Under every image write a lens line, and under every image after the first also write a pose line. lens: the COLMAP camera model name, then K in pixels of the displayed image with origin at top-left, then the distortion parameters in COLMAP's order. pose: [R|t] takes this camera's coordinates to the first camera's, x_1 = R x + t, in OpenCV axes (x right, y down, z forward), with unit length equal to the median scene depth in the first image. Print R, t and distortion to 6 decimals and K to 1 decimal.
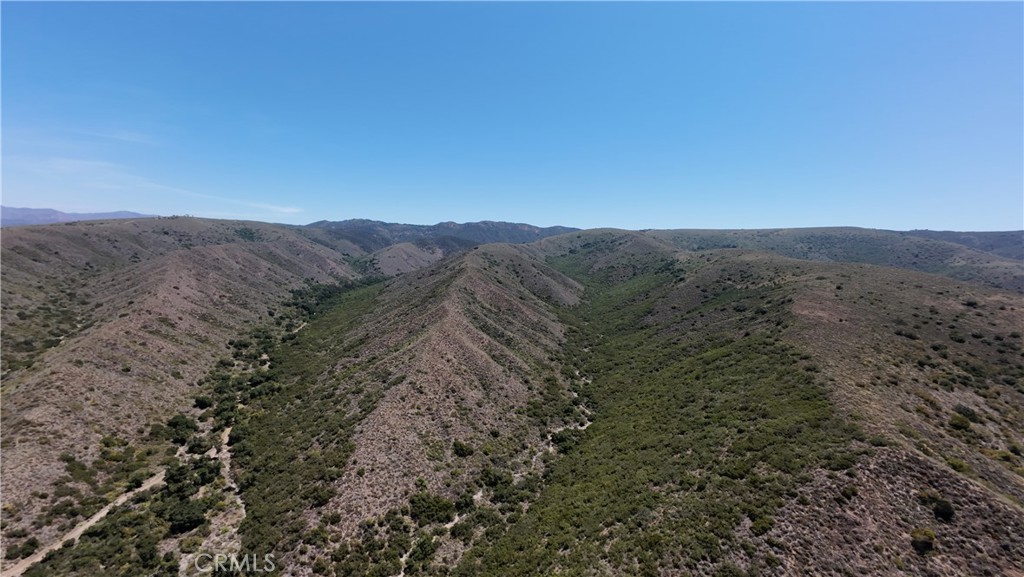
lens RADIAL K [[395.9, 0, 512.0], [0, 395.9, 288.5], [0, 0, 1]] dist [0.000347, -0.000096]
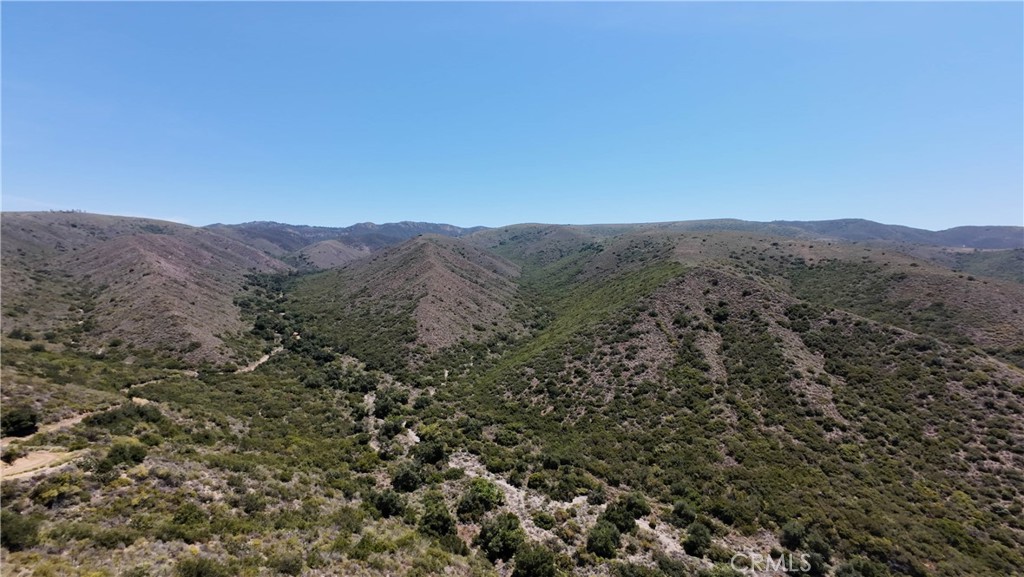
lens RADIAL K [[419.9, 0, 512.0], [0, 419.9, 288.5], [0, 0, 1]] dist [-0.000611, -0.000219]
pose [[0.978188, -0.042730, 0.203277, -0.117850], [0.047620, 0.998680, -0.019225, 0.105788], [-0.202187, 0.028486, 0.978932, -0.228056]]
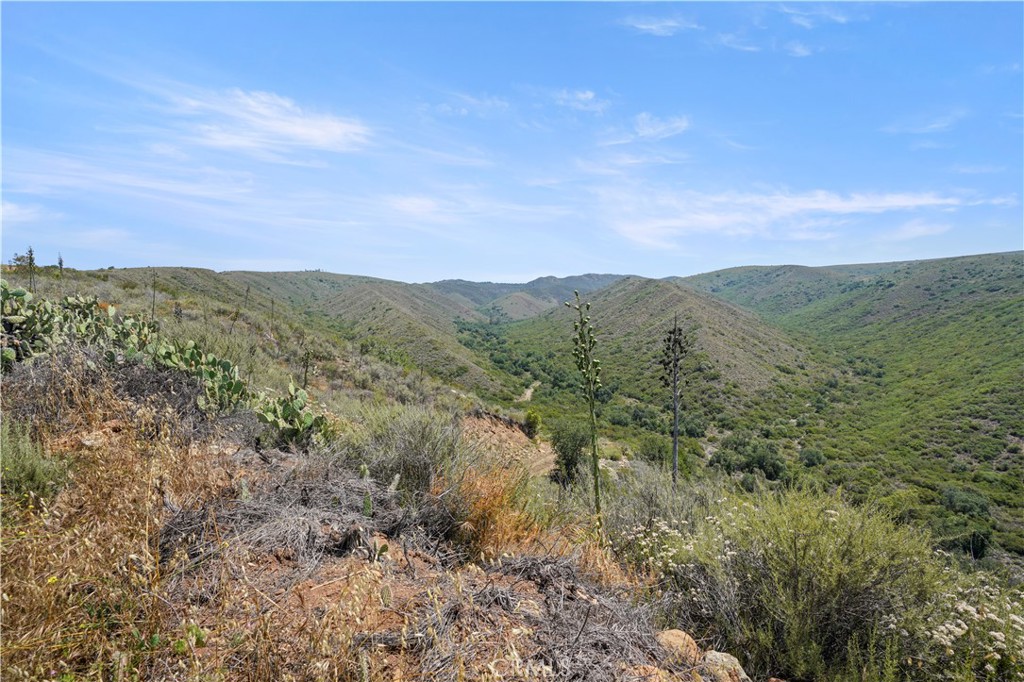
lens RADIAL K [[463.5, 0, 512.0], [0, 463.5, 341.0], [0, 0, 1]] dist [-0.083195, 0.030874]
pose [[0.983453, -0.028945, -0.178835, -0.233787], [0.019145, 0.998231, -0.056287, 0.138472], [0.180148, 0.051932, 0.982268, -0.132567]]
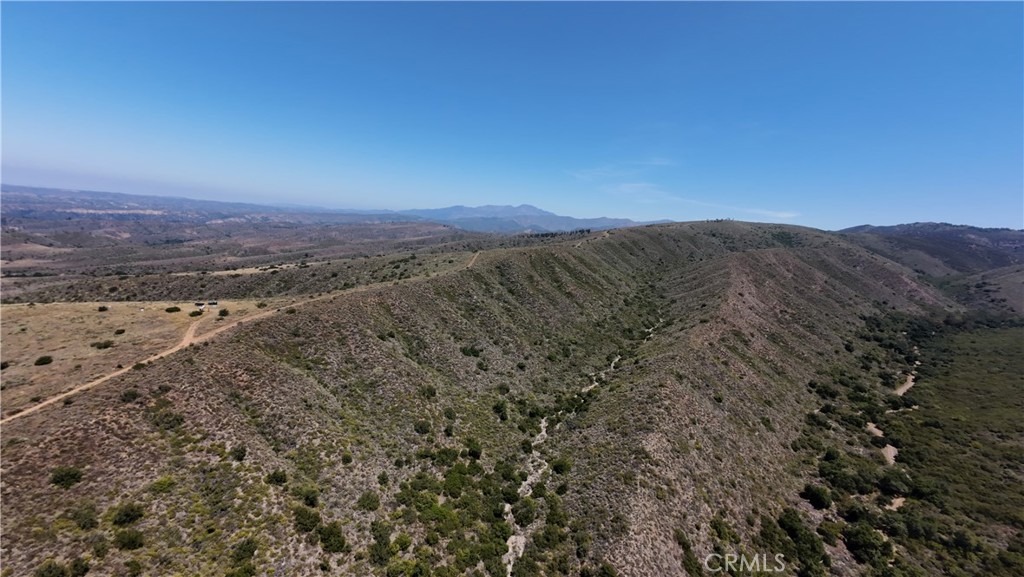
lens RADIAL K [[395.9, 0, 512.0], [0, 395.9, 288.5], [0, 0, 1]] dist [0.000347, -0.000096]
pose [[0.426484, 0.138033, -0.893901, -0.216644], [-0.151175, 0.985263, 0.080015, -0.006766], [0.891772, 0.101010, 0.441066, 0.118674]]
